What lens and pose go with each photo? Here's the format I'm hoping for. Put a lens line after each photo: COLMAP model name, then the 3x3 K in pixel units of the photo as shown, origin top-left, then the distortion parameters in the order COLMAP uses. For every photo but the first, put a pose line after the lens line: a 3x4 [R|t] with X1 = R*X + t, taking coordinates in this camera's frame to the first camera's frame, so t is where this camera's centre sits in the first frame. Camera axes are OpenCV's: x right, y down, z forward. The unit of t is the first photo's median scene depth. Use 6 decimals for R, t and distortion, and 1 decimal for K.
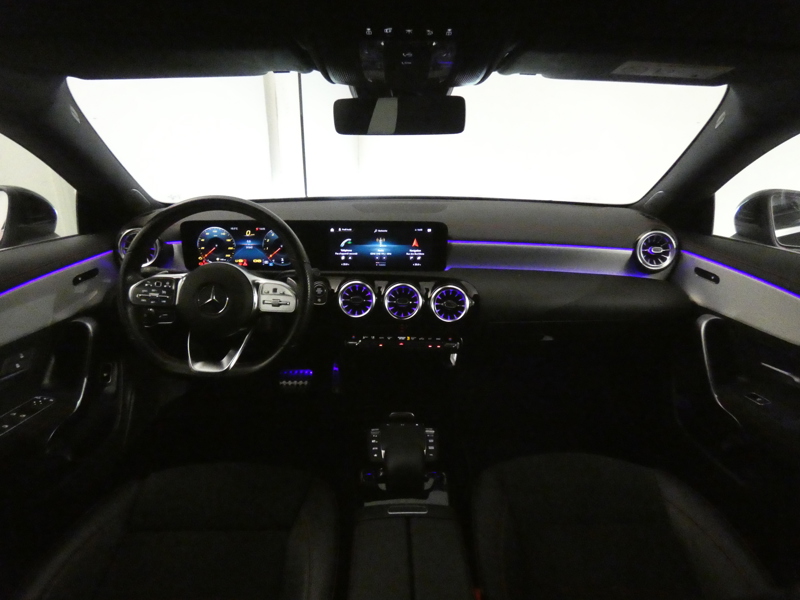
lens RADIAL K [[469.1, 0, 400.0], [0, 469.1, 300.0], [0, 0, 1]] dist [-0.000039, -0.000006]
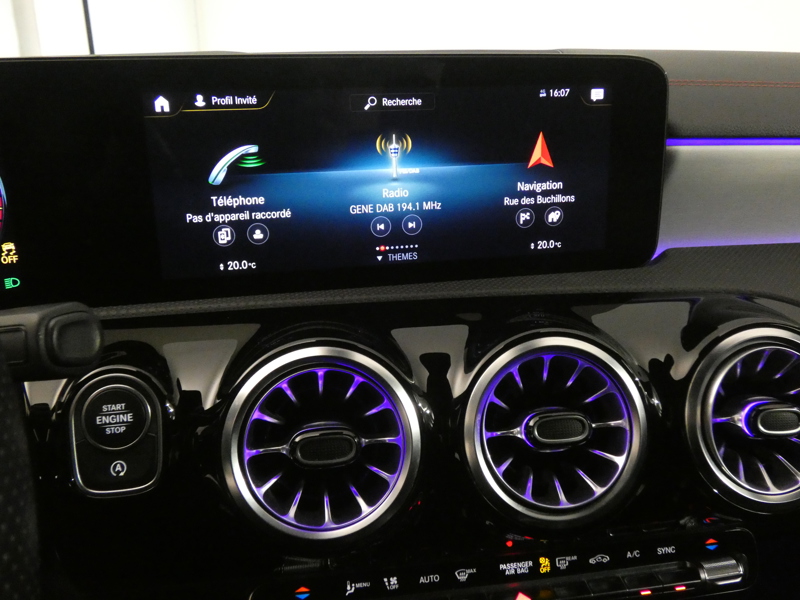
lens RADIAL K [[678.6, 0, 400.0], [0, 678.6, 300.0], [0, 0, 1]] dist [0.000023, -0.000518]
pose [[0.979623, -0.081812, 0.183428, -0.102968], [0.087220, 0.995955, -0.021596, -0.047336], [-0.180920, 0.037155, 0.982796, 0.684955]]
